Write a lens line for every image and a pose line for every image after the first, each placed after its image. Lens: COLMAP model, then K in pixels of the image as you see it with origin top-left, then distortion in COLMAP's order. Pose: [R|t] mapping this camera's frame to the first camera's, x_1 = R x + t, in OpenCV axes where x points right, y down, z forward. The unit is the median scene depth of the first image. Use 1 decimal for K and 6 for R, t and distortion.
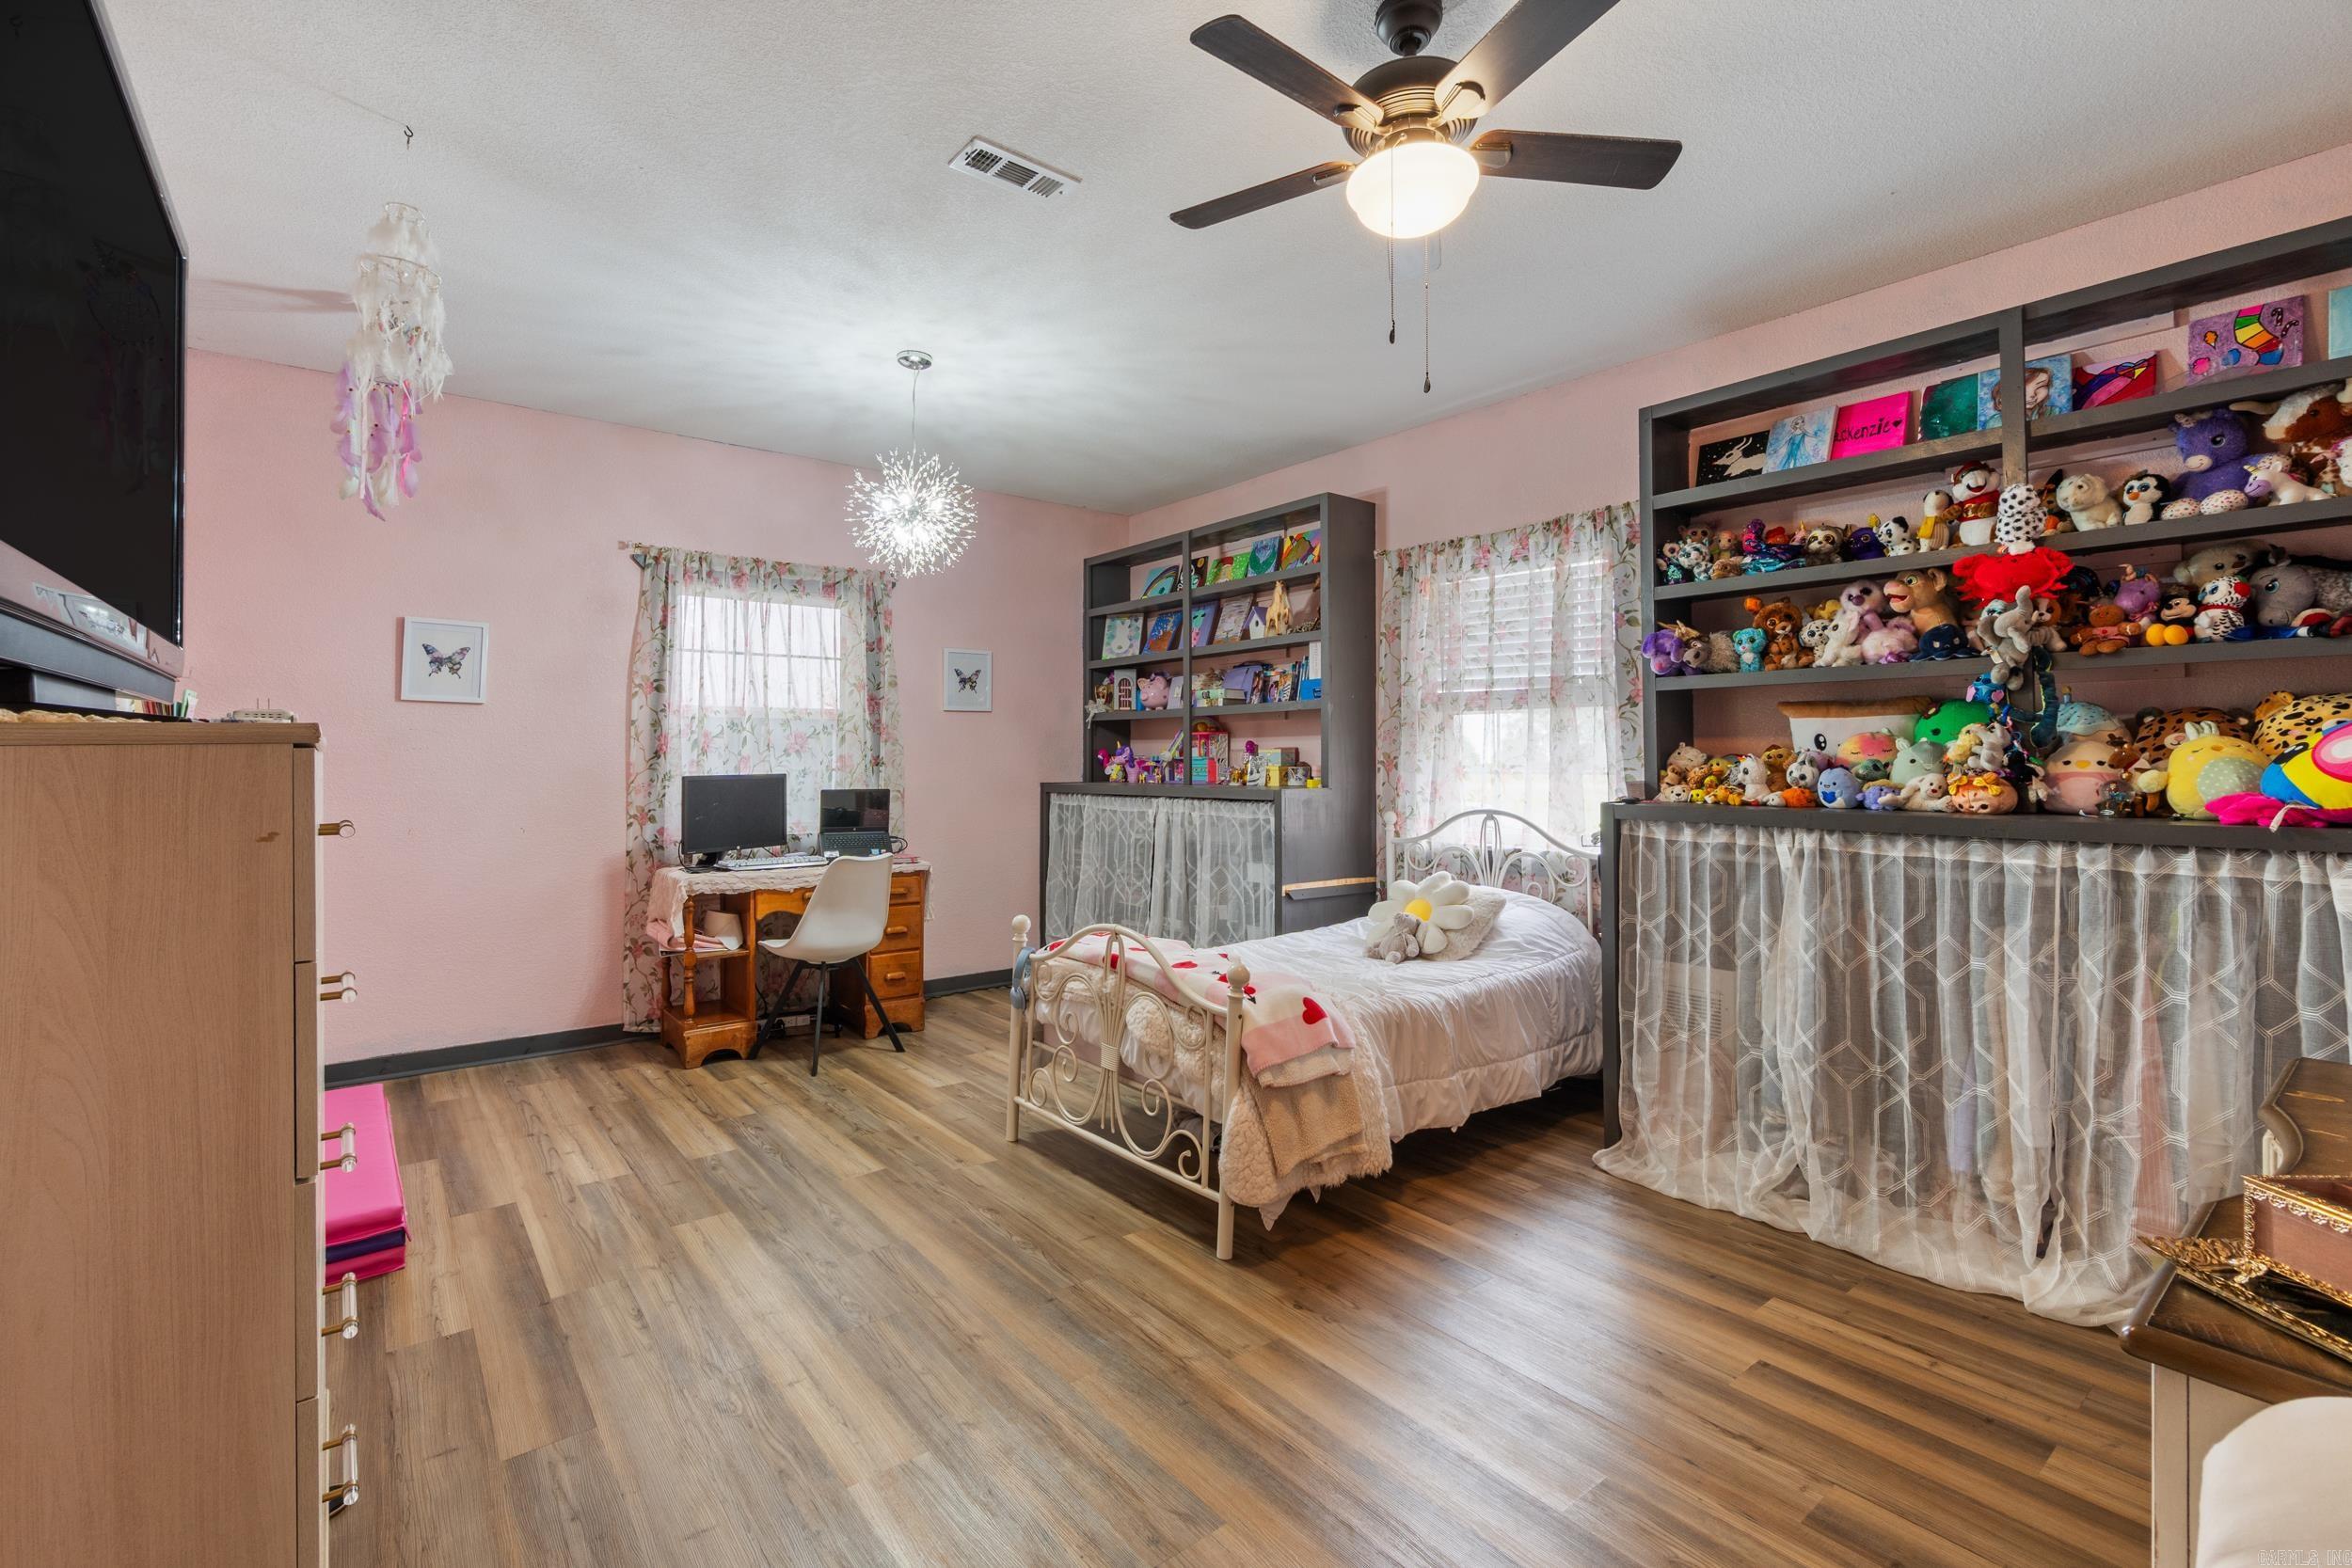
lens RADIAL K [[1024.0, 0, 1160.2], [0, 1024.0, 765.9], [0, 0, 1]] dist [-0.002204, -0.000690]
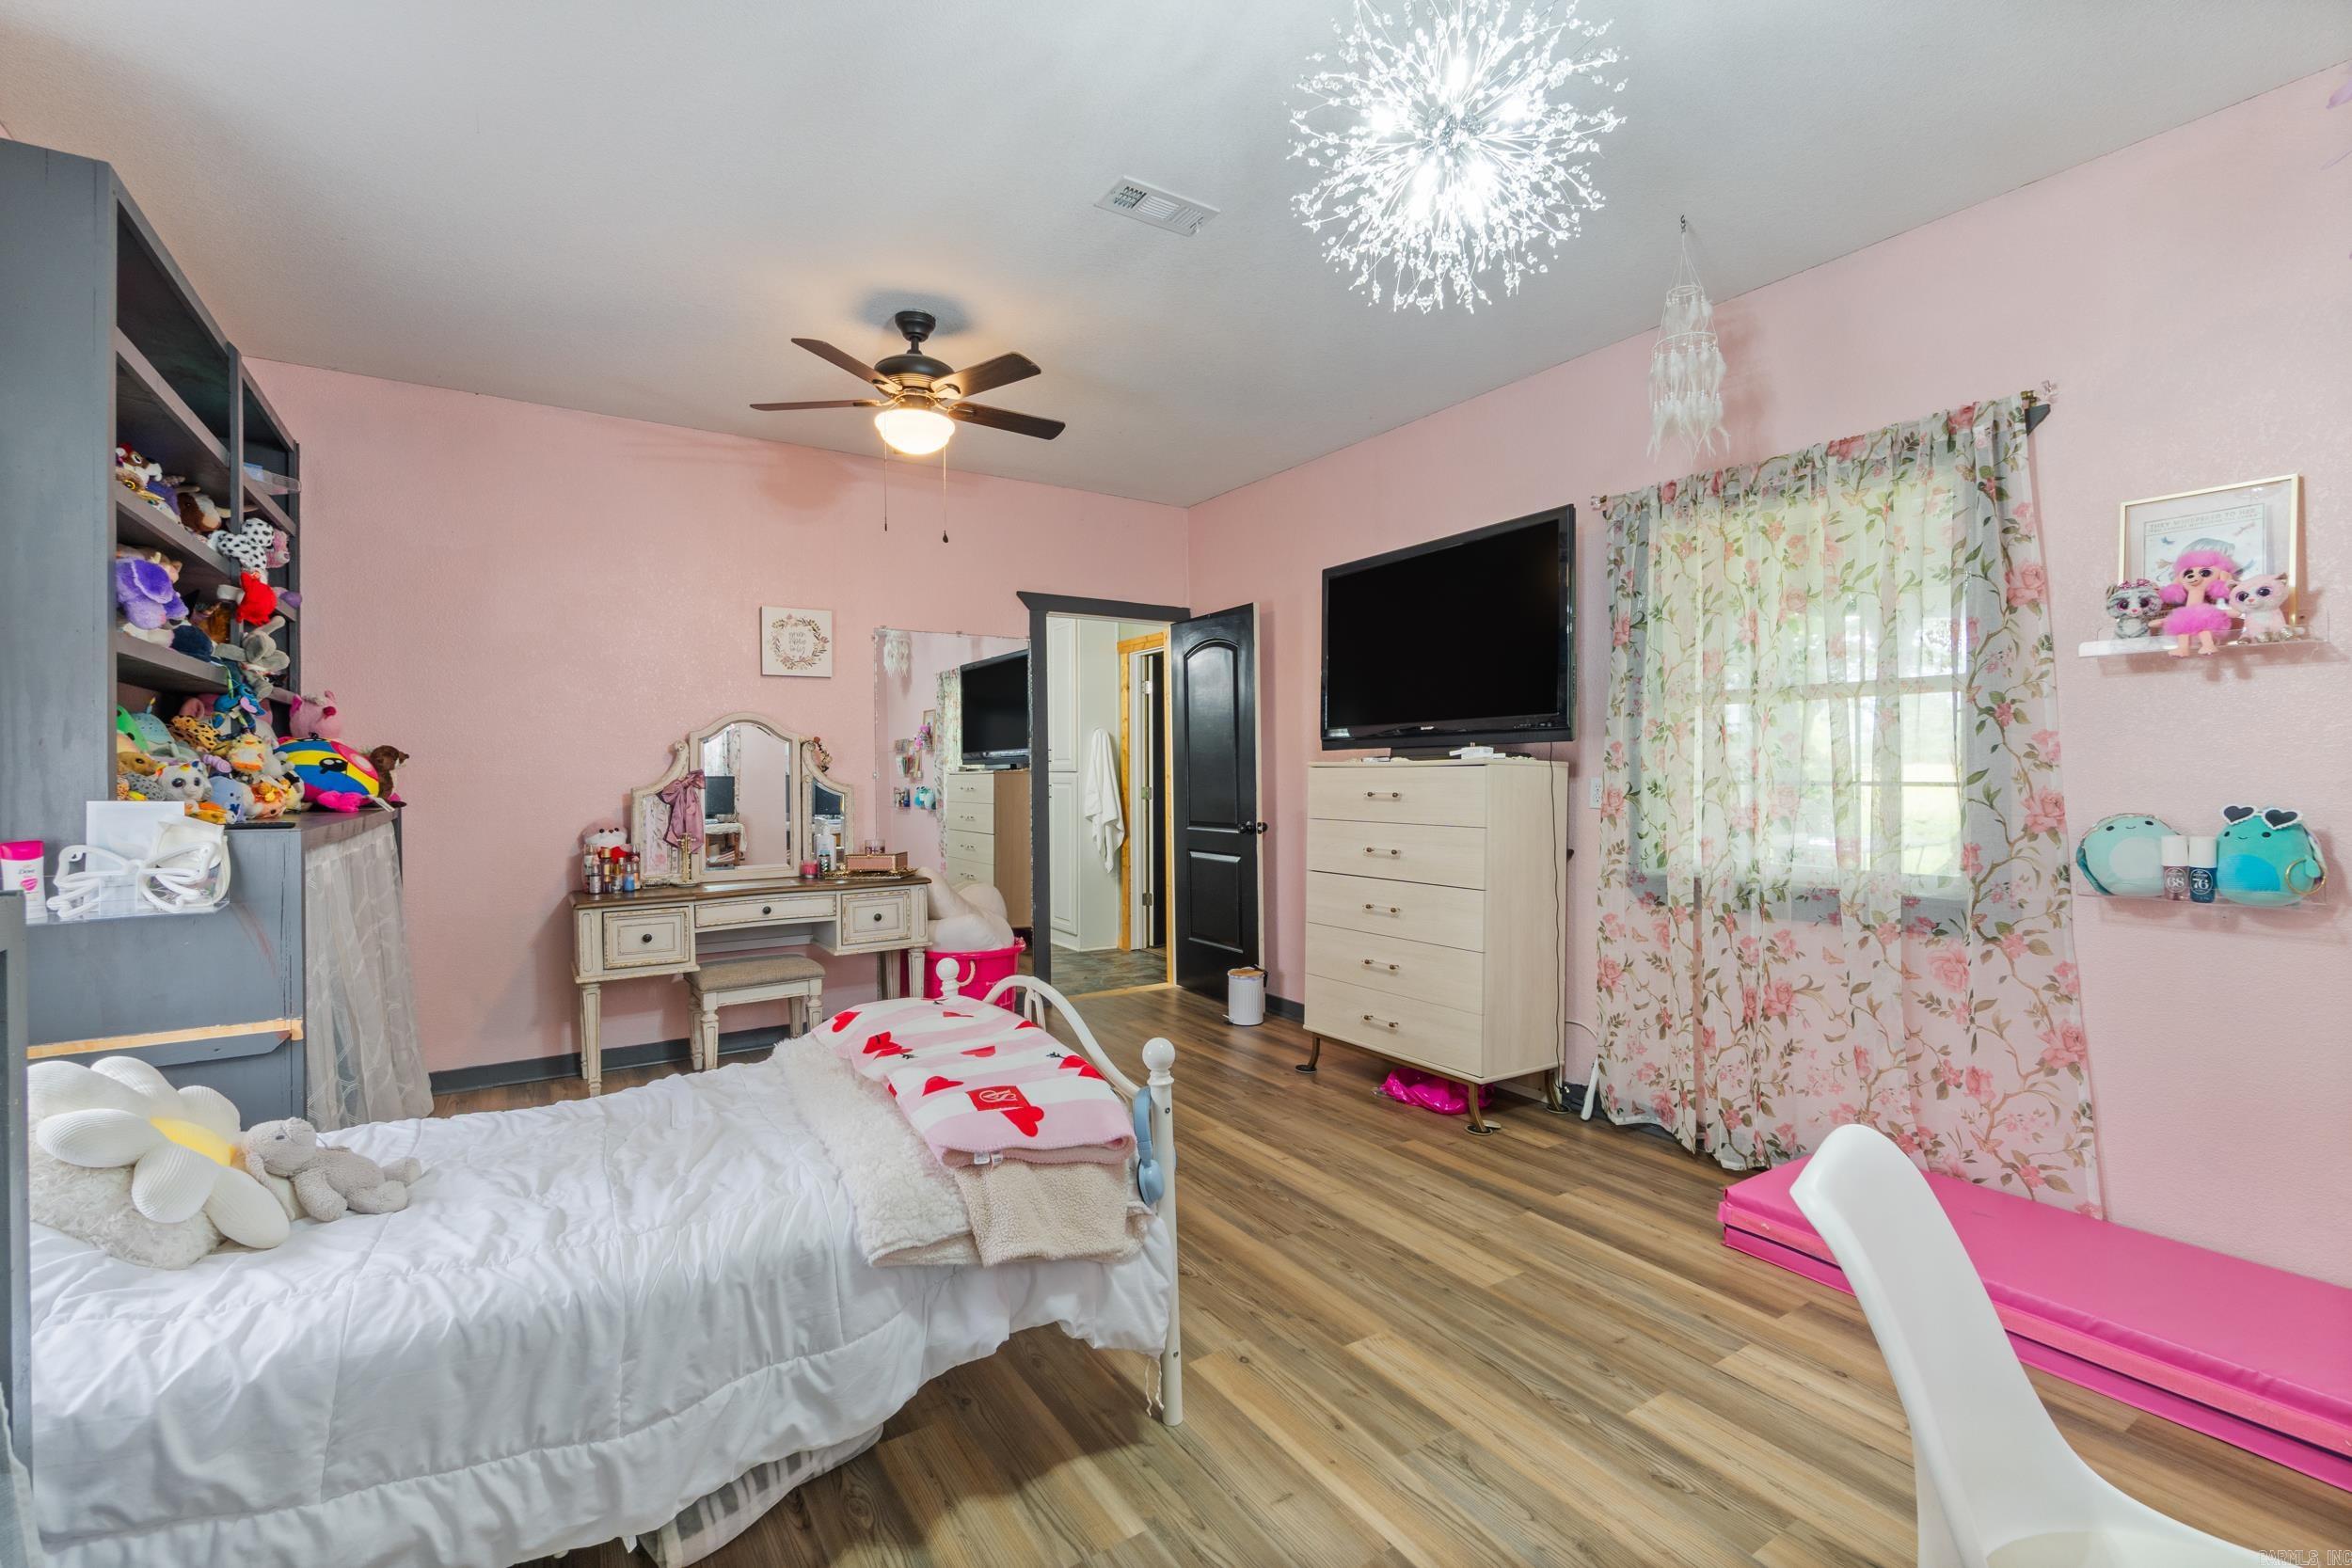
lens RADIAL K [[1024.0, 0, 1160.2], [0, 1024.0, 765.9], [0, 0, 1]] dist [-0.002204, -0.000690]
pose [[-0.995283, -0.000804, 0.097007, -0.229916], [-0.000448, 0.999993, 0.003689, -0.010709], [-0.097009, 0.003628, -0.995277, 1.873120]]
